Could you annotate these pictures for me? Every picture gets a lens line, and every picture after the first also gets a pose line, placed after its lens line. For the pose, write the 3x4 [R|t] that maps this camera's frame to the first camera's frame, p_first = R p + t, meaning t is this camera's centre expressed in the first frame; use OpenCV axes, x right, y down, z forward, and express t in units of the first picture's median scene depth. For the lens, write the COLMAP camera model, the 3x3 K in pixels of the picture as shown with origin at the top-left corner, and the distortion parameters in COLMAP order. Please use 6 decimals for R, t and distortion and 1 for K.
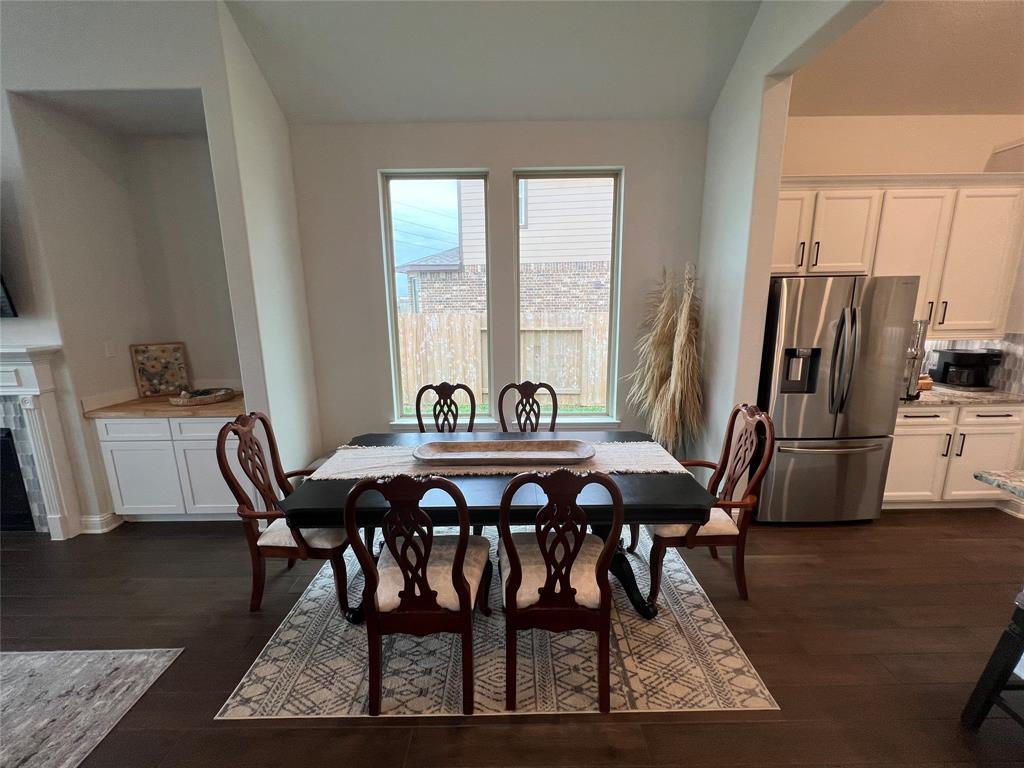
lens RADIAL K [[410.4, 0, 511.4], [0, 410.4, 382.1], [0, 0, 1]] dist [-0.001529, 0.000352]
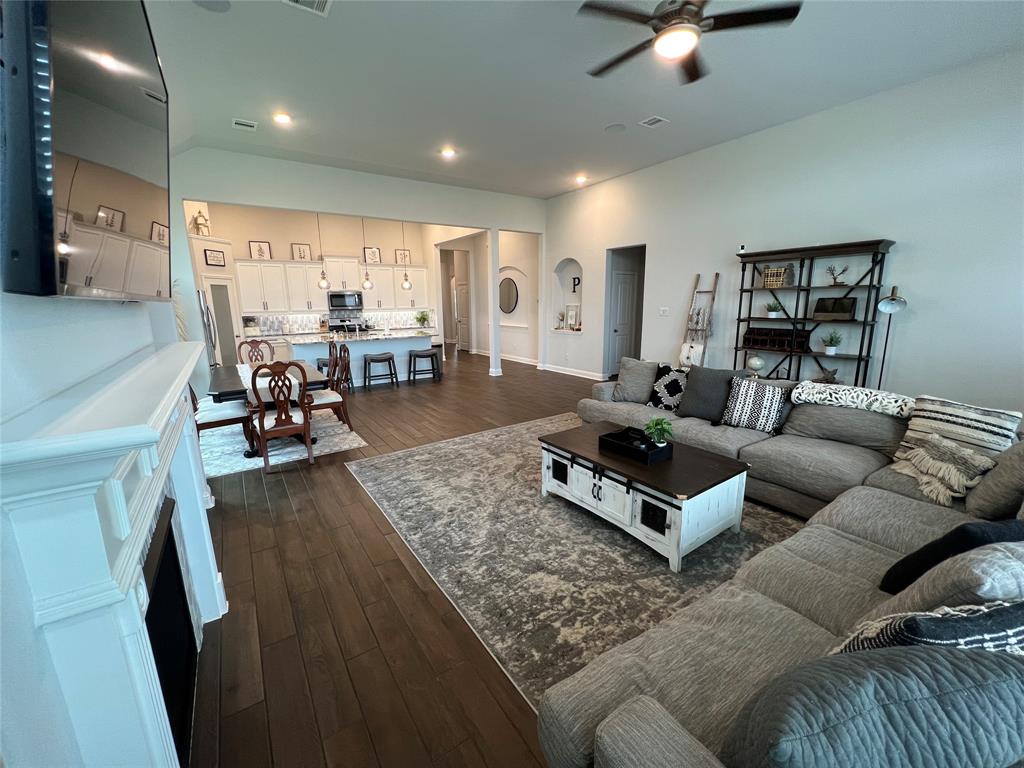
lens RADIAL K [[410.4, 0, 511.4], [0, 410.4, 382.1], [0, 0, 1]] dist [-0.001529, 0.000352]
pose [[-0.564550, -0.142754, 0.812961, -1.929238], [0.181920, 0.939190, 0.291251, -0.115066], [-0.805102, 0.312320, -0.504250, 0.828864]]
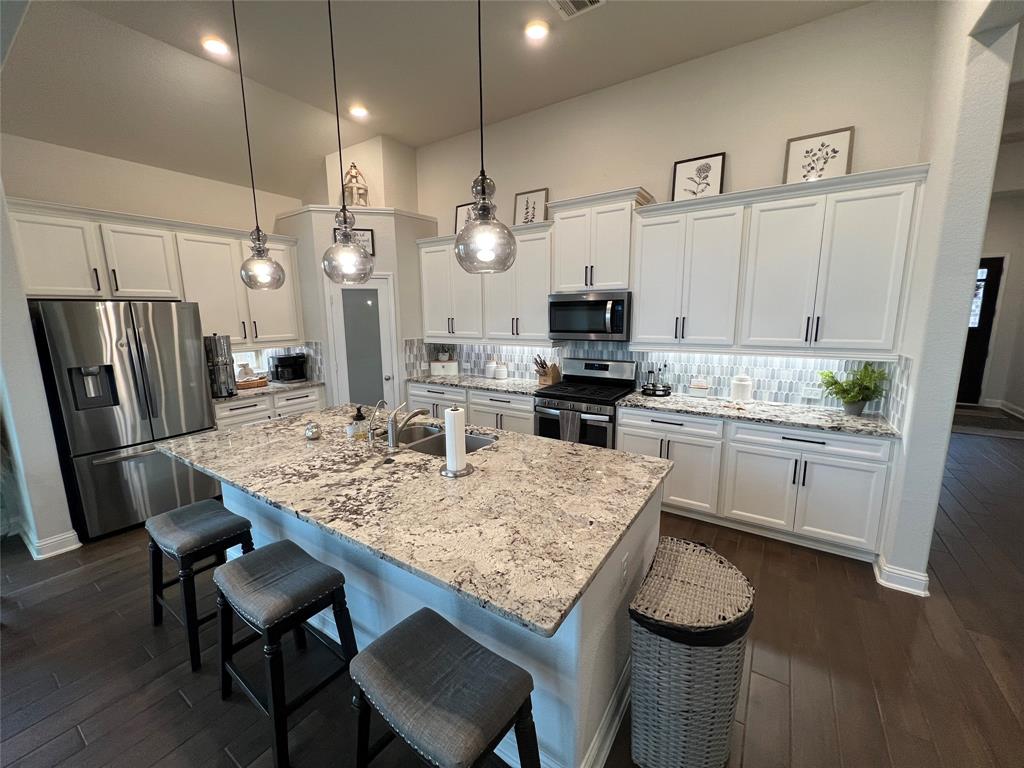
lens RADIAL K [[410.4, 0, 511.4], [0, 410.4, 382.1], [0, 0, 1]] dist [-0.001529, 0.000352]
pose [[0.557407, -0.132927, 0.819529, 0.406096], [0.167859, 0.984758, 0.045556, 0.087862], [-0.813093, 0.112172, 0.571224, -0.473396]]
